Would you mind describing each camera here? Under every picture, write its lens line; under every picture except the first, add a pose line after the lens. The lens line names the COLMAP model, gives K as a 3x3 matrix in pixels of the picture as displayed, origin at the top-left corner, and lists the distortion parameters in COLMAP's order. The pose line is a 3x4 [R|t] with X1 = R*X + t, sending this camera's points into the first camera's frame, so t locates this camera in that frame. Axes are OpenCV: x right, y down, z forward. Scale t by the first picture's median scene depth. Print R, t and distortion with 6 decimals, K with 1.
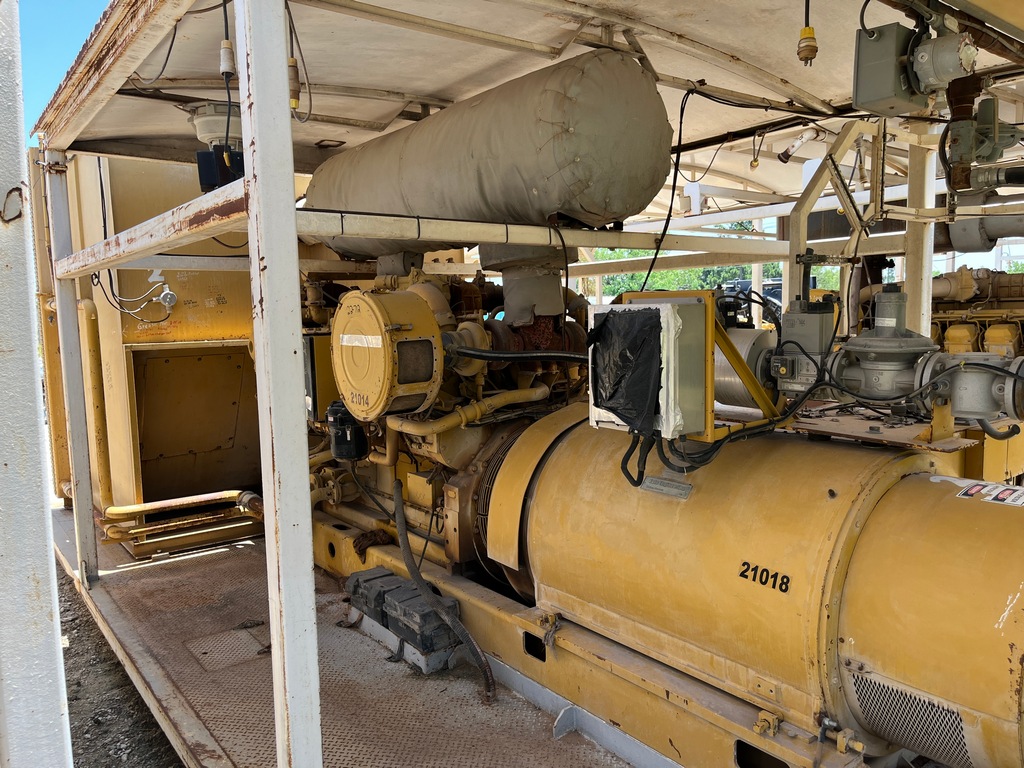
lens RADIAL K [[776.4, 0, 519.6], [0, 776.4, 387.7], [0, 0, 1]] dist [0.051380, -0.072355]
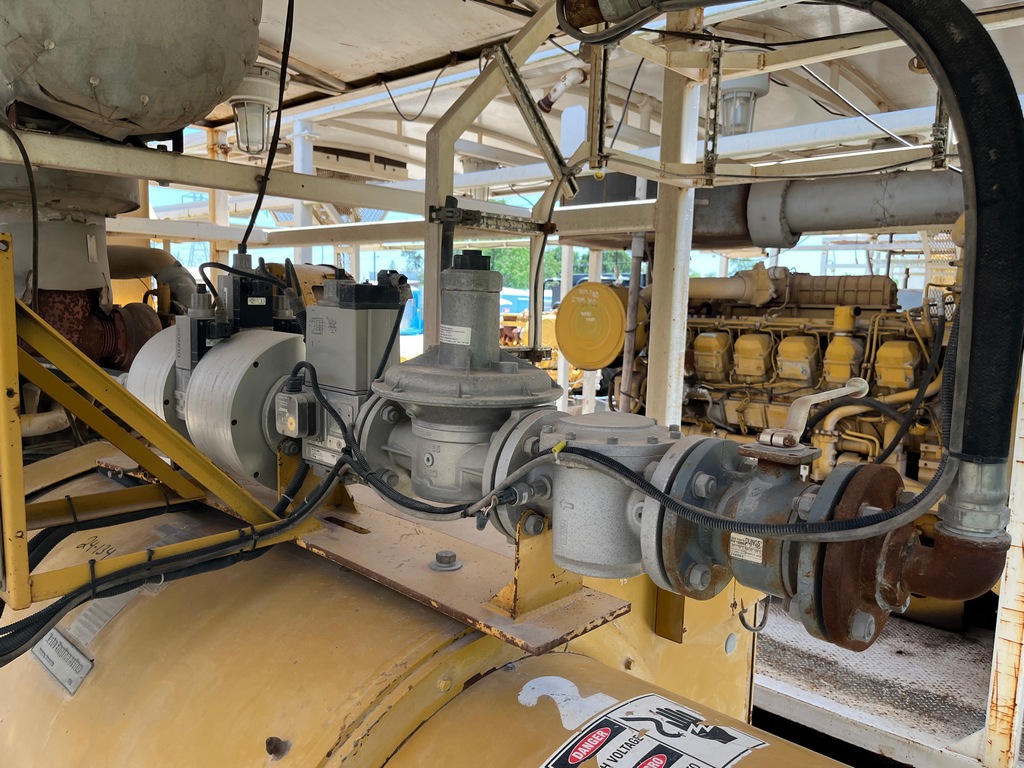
lens RADIAL K [[776.4, 0, 516.7], [0, 776.4, 387.4], [0, 0, 1]] dist [0.051380, -0.072355]
pose [[0.985382, 0.032204, 0.167286, 0.275989], [-0.034556, 0.999340, 0.011169, -0.038140], [-0.166816, -0.016786, 0.985845, 0.354214]]
